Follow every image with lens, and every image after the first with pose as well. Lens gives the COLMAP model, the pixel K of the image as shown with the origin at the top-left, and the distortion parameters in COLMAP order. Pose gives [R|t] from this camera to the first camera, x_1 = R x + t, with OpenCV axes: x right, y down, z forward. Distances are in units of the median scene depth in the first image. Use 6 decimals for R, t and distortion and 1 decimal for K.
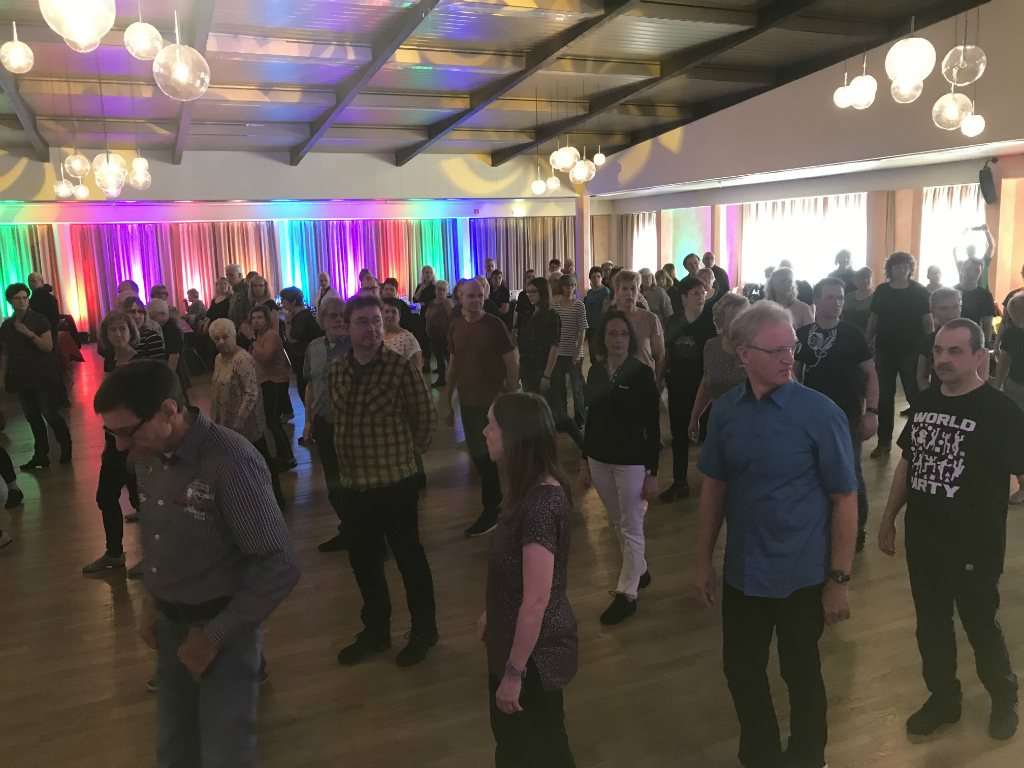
lens RADIAL K [[850.6, 0, 512.0], [0, 850.6, 384.0], [0, 0, 1]] dist [0.008080, -0.010302]
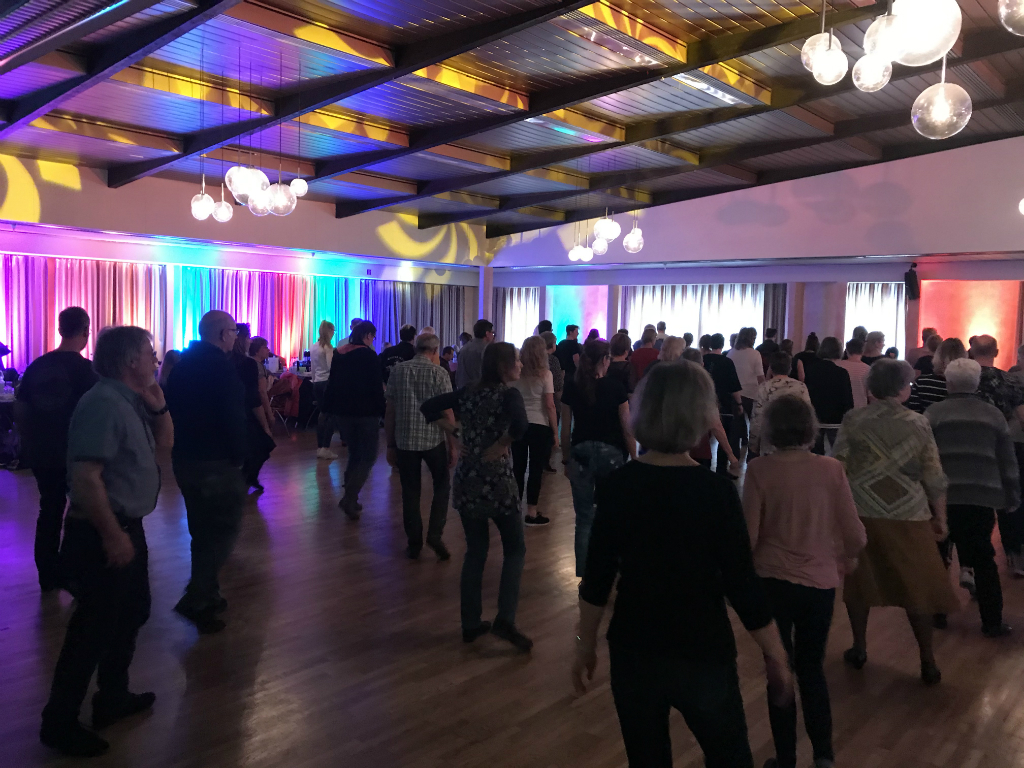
lens RADIAL K [[854.5, 0, 515.9], [0, 854.5, 366.2], [0, 0, 1]] dist [-0.001140, -0.001954]
pose [[0.902725, 0.032181, 0.429013, -0.361453], [0.016675, 0.993832, -0.109636, 0.010319], [-0.429895, 0.106125, 0.896620, 0.099260]]
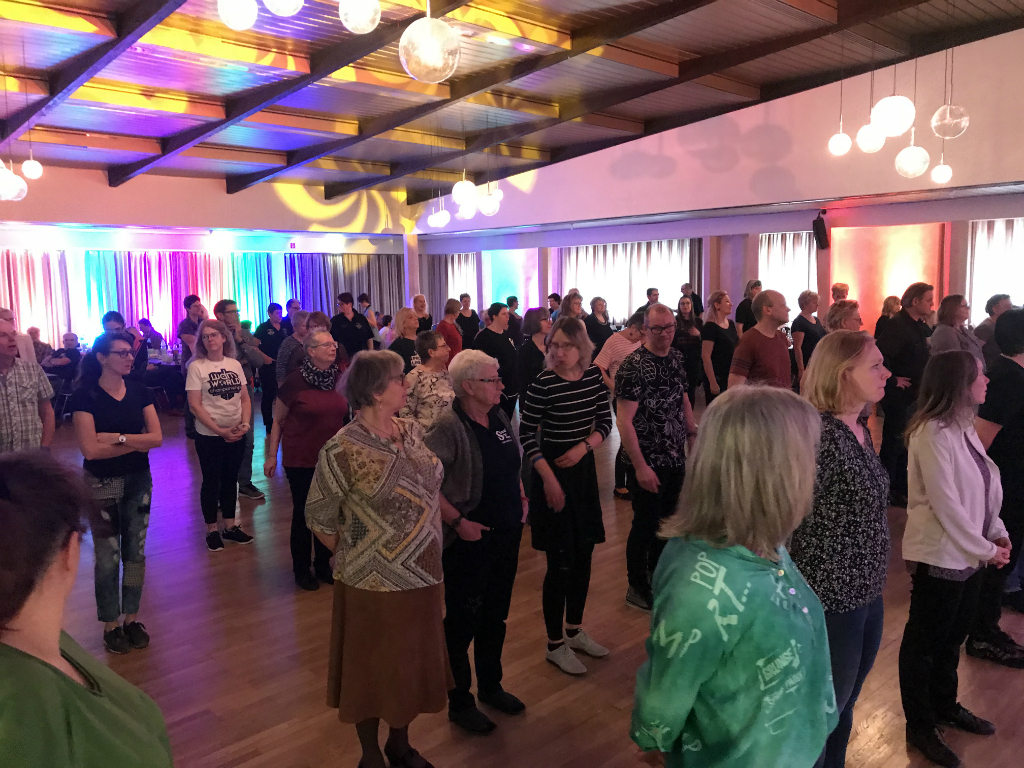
lens RADIAL K [[850.6, 0, 512.0], [0, 850.6, 384.0], [0, 0, 1]] dist [0.008080, -0.010302]
pose [[0.936953, -0.027592, 0.348365, -0.177179], [0.046896, 0.997789, -0.047101, 0.005435], [-0.346295, 0.060469, 0.936175, 0.050700]]
